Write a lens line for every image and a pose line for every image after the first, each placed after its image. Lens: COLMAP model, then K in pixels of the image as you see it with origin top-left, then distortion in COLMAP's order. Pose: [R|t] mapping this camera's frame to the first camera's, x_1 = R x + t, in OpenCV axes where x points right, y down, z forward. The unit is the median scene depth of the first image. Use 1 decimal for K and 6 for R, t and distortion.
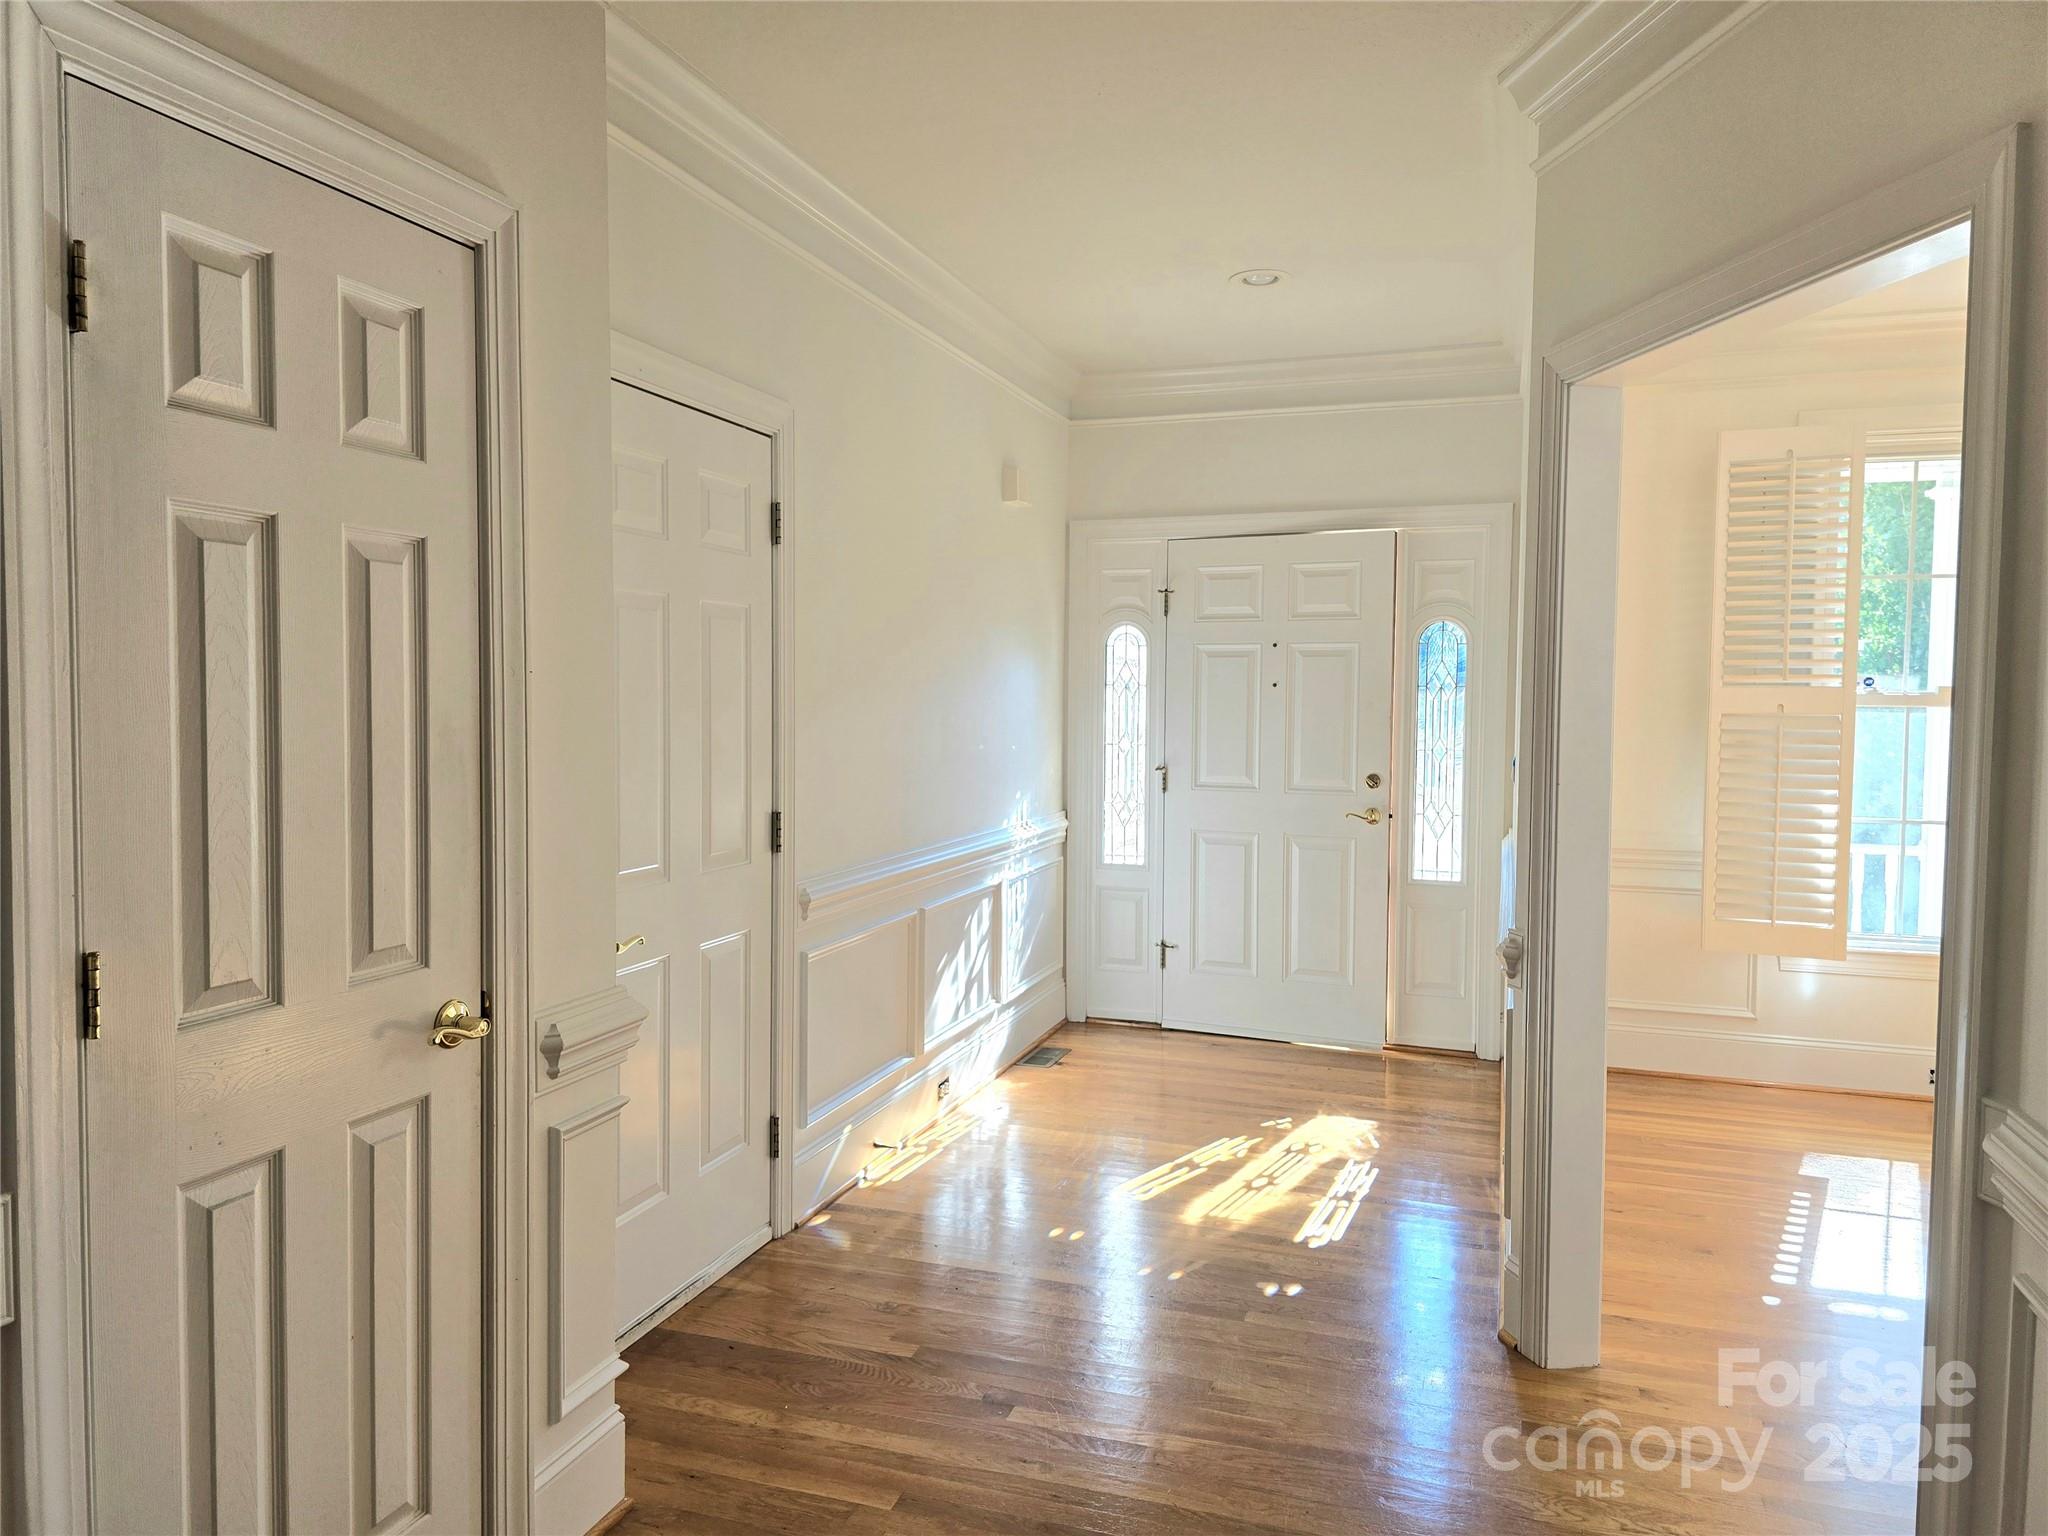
lens RADIAL K [[1385.0, 0, 1011.0], [0, 1385.0, 747.5], [0, 0, 1]] dist [0.067491, -0.000794]
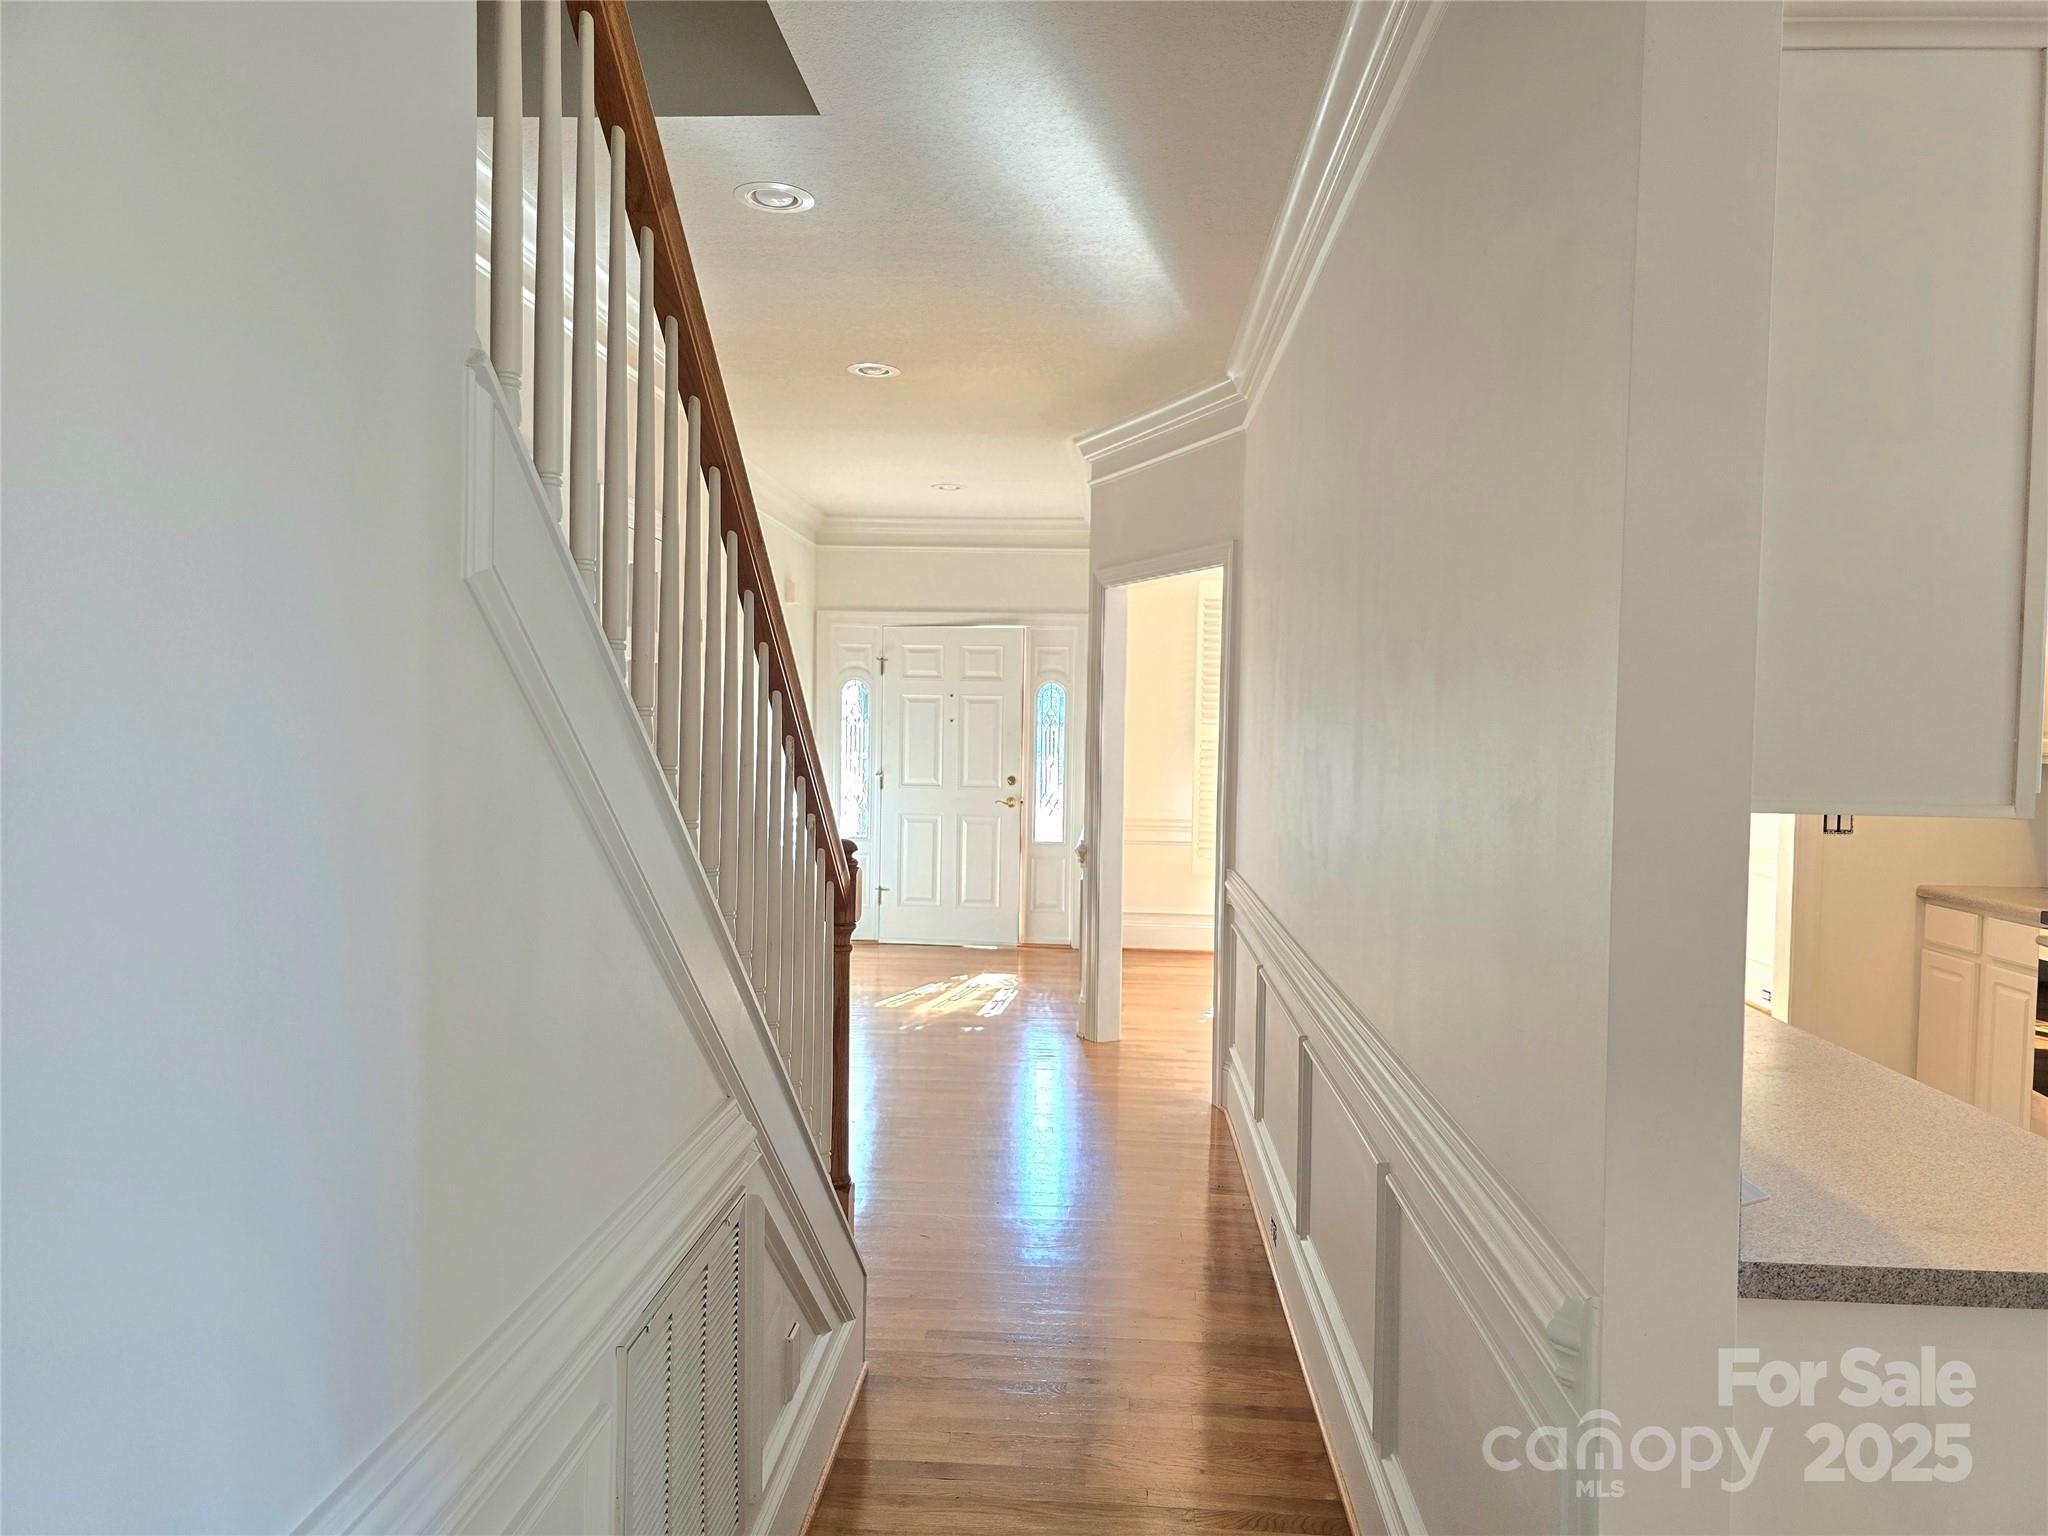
lens RADIAL K [[1385.0, 0, 1024.5], [0, 1385.0, 766.0], [0, 0, 1]] dist [0.067491, -0.000794]
pose [[0.960668, 0.001339, 0.277695, -0.189070], [0.000830, 0.999970, -0.007691, 0.021035], [-0.277697, 0.007619, 0.960639, -0.605311]]
